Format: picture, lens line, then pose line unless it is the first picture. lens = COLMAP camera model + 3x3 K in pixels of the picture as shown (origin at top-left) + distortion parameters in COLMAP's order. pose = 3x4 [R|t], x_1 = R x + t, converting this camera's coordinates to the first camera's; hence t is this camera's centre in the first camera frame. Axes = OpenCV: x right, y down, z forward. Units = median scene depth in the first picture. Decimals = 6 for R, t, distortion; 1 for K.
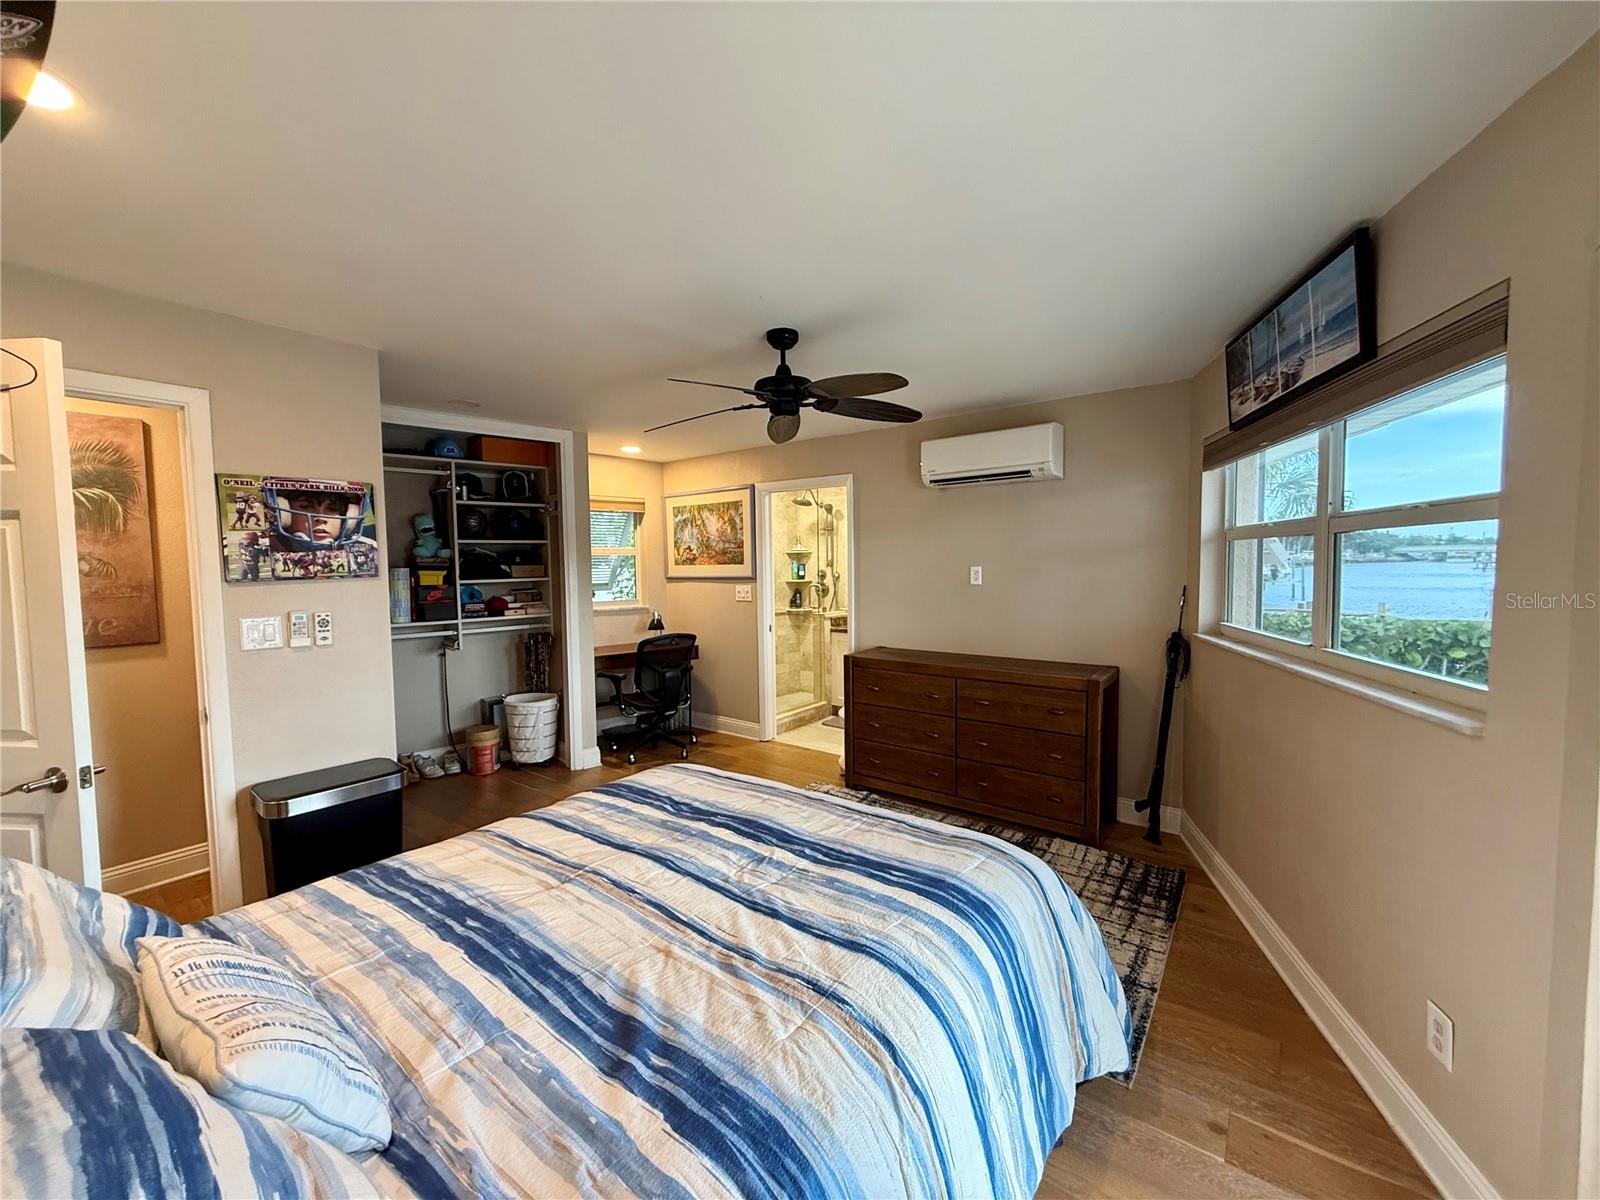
lens RADIAL K [[637.6, 0, 797.2], [0, 637.6, 597.4], [0, 0, 1]] dist [0.001498, 0.000514]
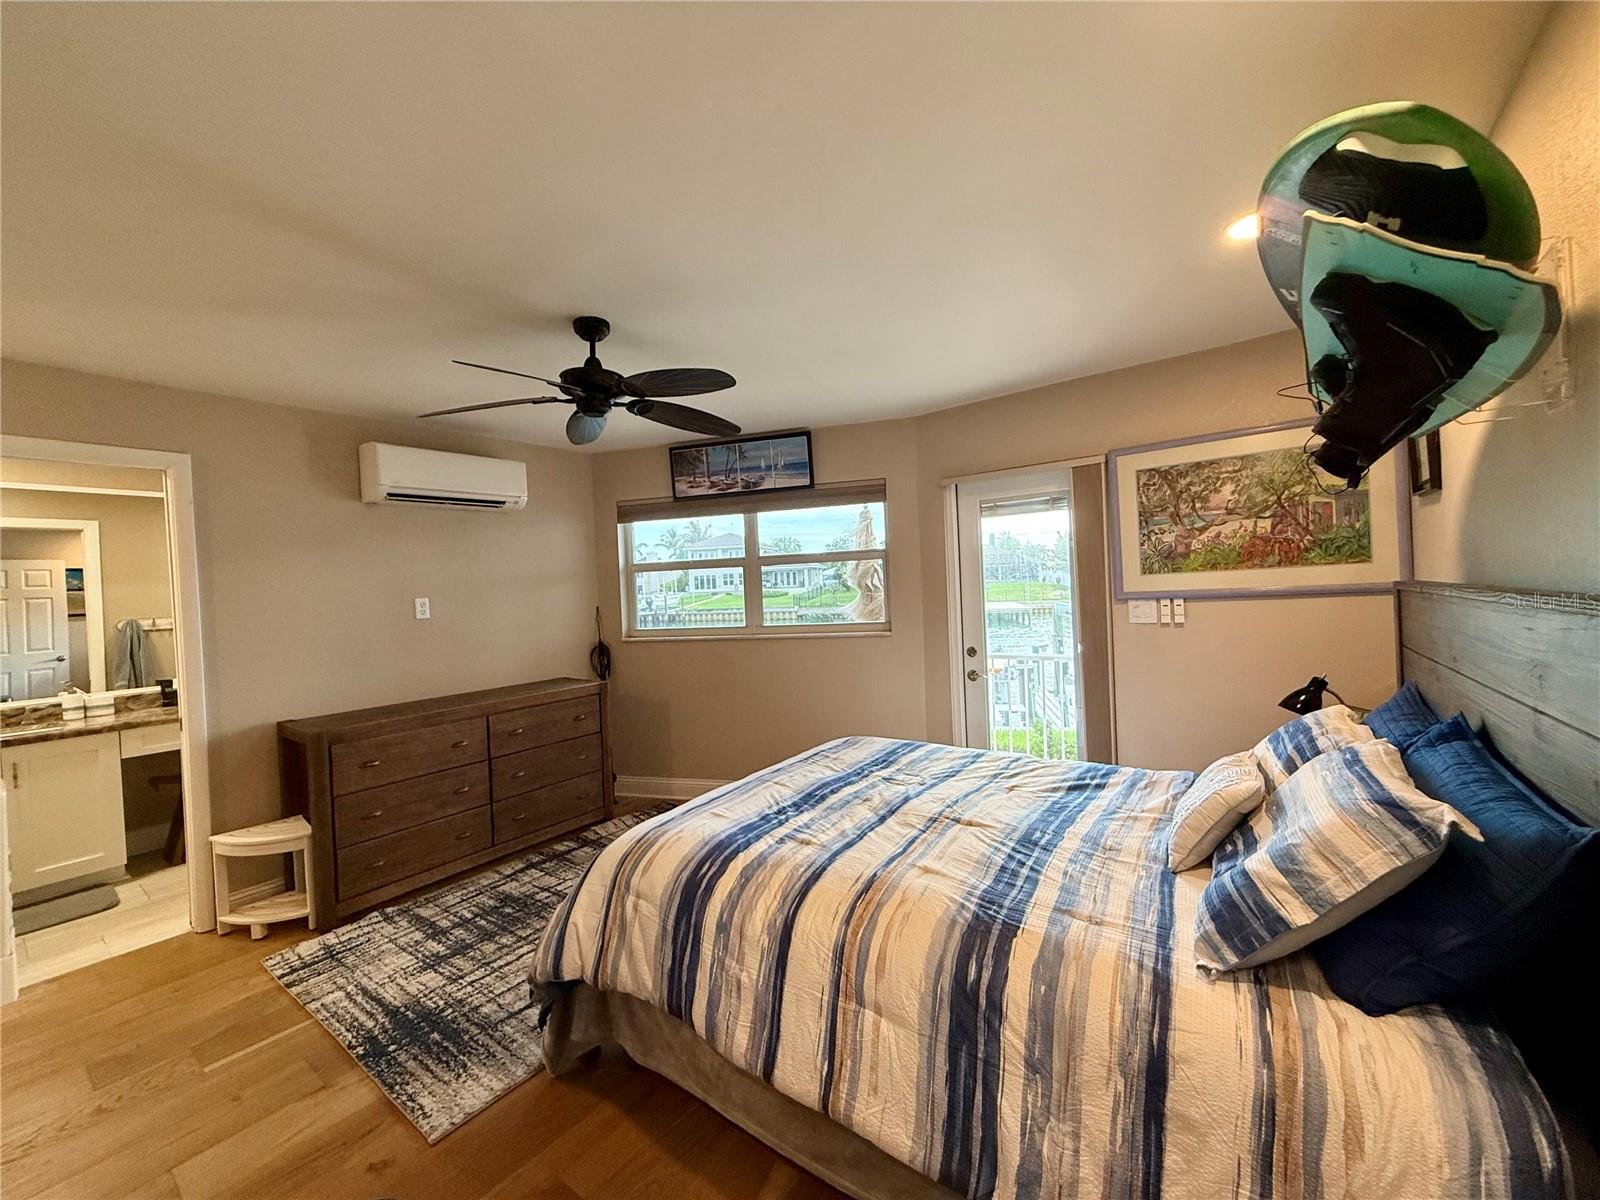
lens RADIAL K [[637.6, 0, 797.2], [0, 637.6, 597.4], [0, 0, 1]] dist [0.001498, 0.000514]
pose [[-0.013435, -0.009701, 0.999863, -1.015144], [0.100019, 0.994925, 0.010997, -0.012554], [-0.994895, 0.100153, -0.012397, 0.828044]]
